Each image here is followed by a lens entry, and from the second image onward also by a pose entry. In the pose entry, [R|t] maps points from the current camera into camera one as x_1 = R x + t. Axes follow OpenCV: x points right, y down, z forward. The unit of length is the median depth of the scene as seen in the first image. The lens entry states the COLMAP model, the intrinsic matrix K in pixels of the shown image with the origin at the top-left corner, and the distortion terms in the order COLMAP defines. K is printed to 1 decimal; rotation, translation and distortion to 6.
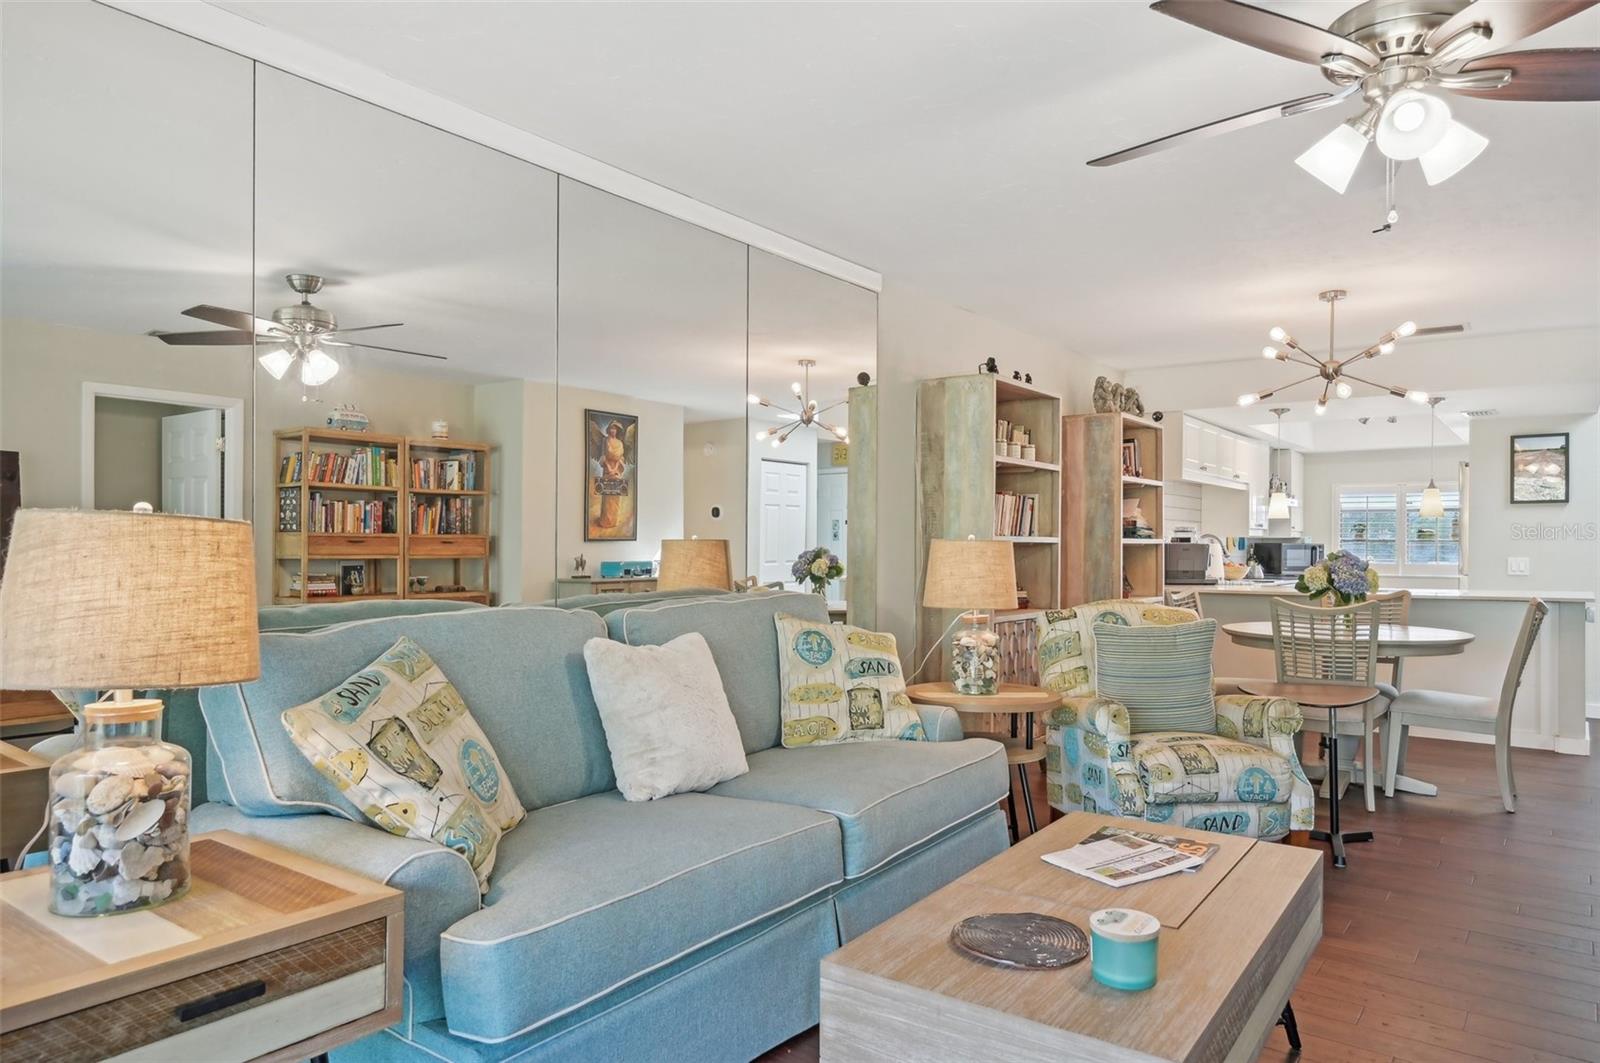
lens RADIAL K [[1044.0, 0, 799.2], [0, 1044.0, 545.4], [0, 0, 1]] dist [0.003211, 0.001612]
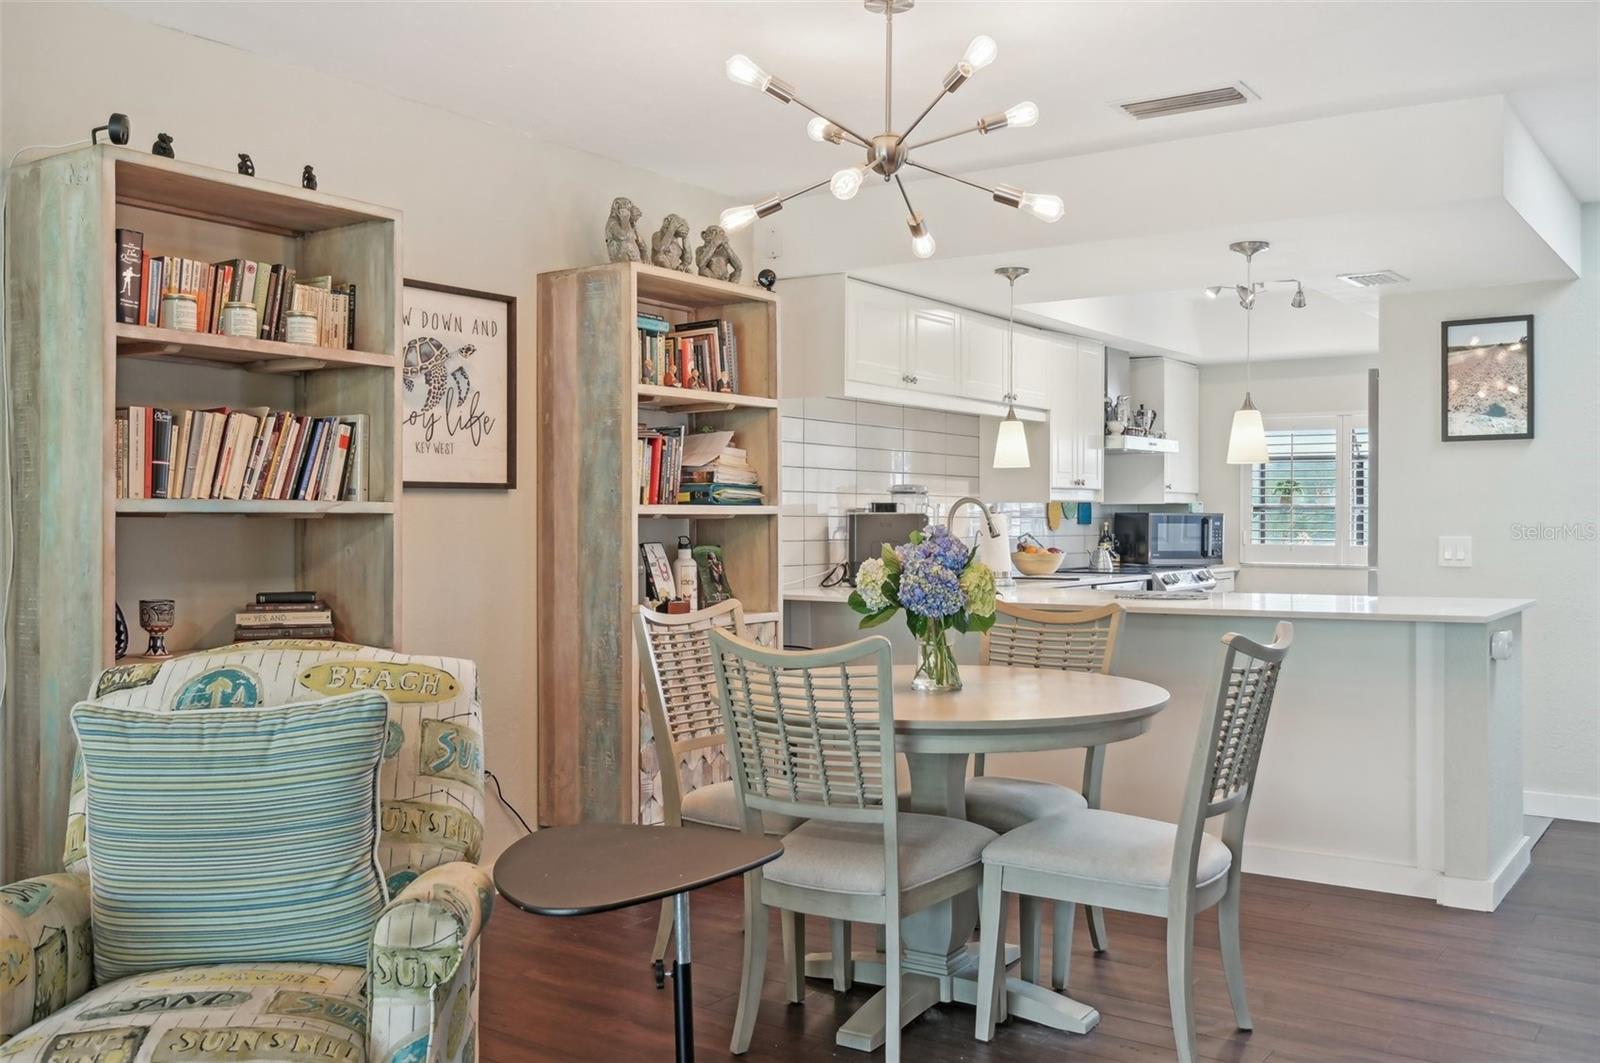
lens RADIAL K [[1471.2, 0, 794.8], [0, 1471.2, 526.3], [0, 0, 1]] dist [0.008735, 0.000000]
pose [[0.999025, -0.004947, 0.043859, 0.351252], [0.004744, 0.999978, 0.004741, 0.001124], [-0.043881, -0.004528, 0.999026, 0.257904]]
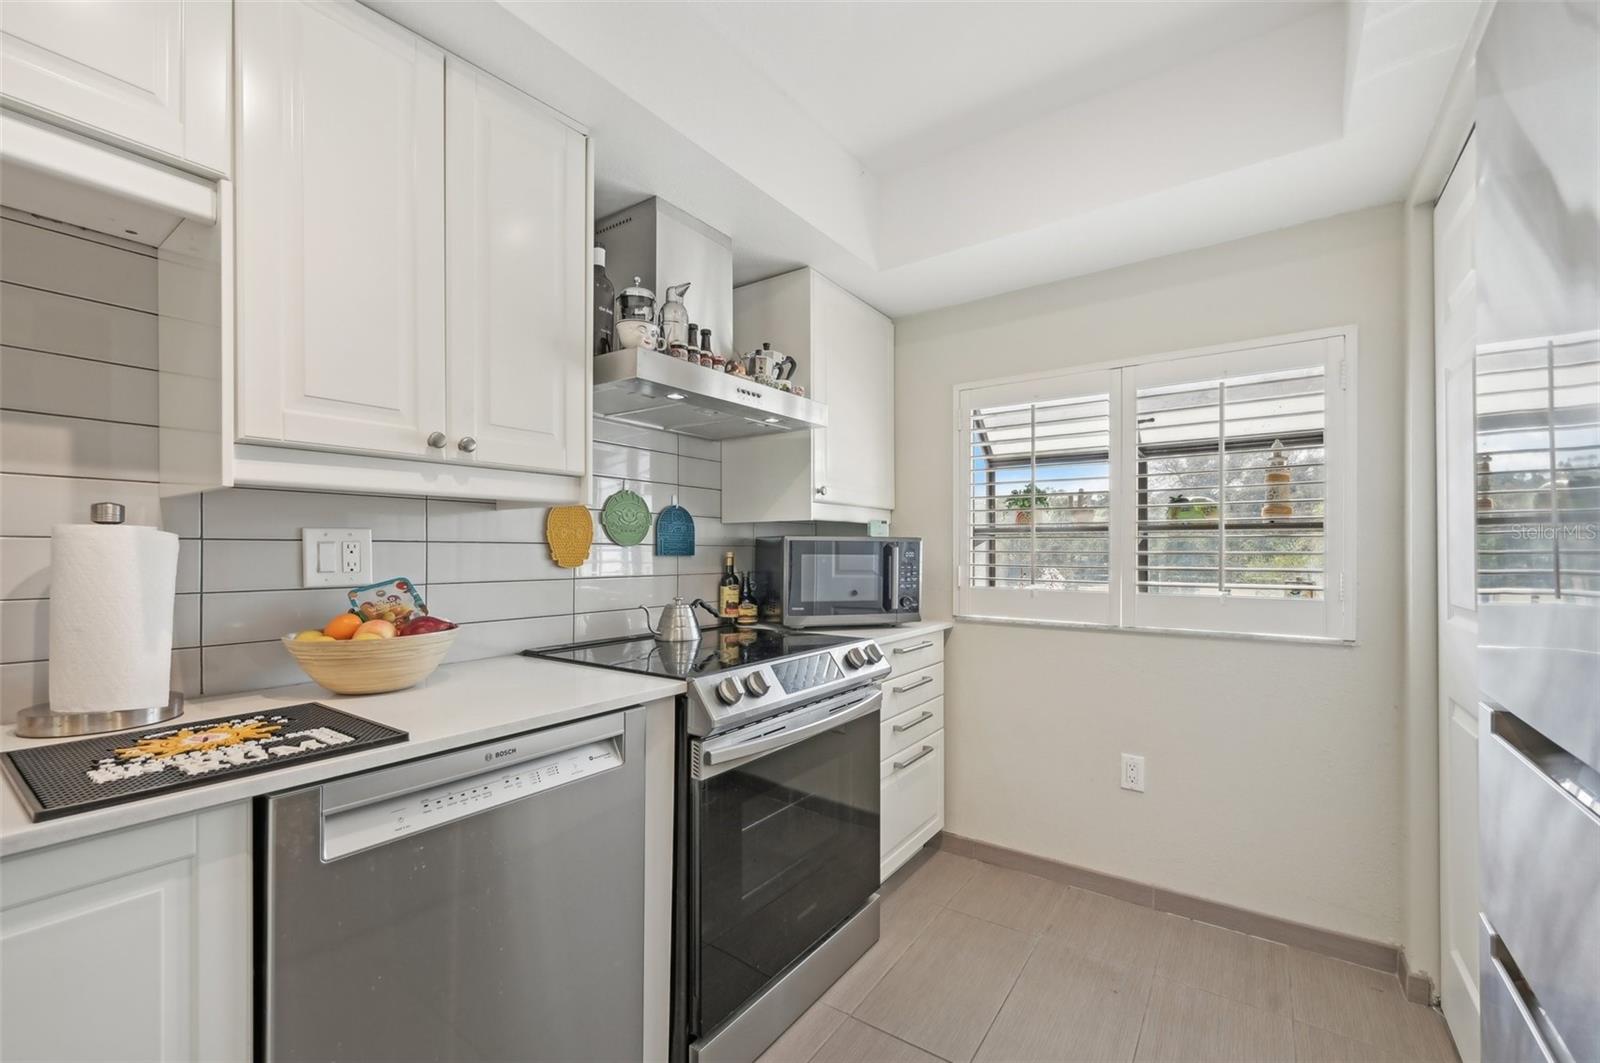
lens RADIAL K [[664.2, 0, 798.0], [0, 664.2, 541.0], [0, 0, 1]] dist [0.002331, -0.000693]
pose [[0.999589, -0.005279, 0.028163, 0.732373], [0.005795, 0.999816, -0.018265, 0.005909], [-0.028061, 0.018421, 0.999436, 1.242805]]
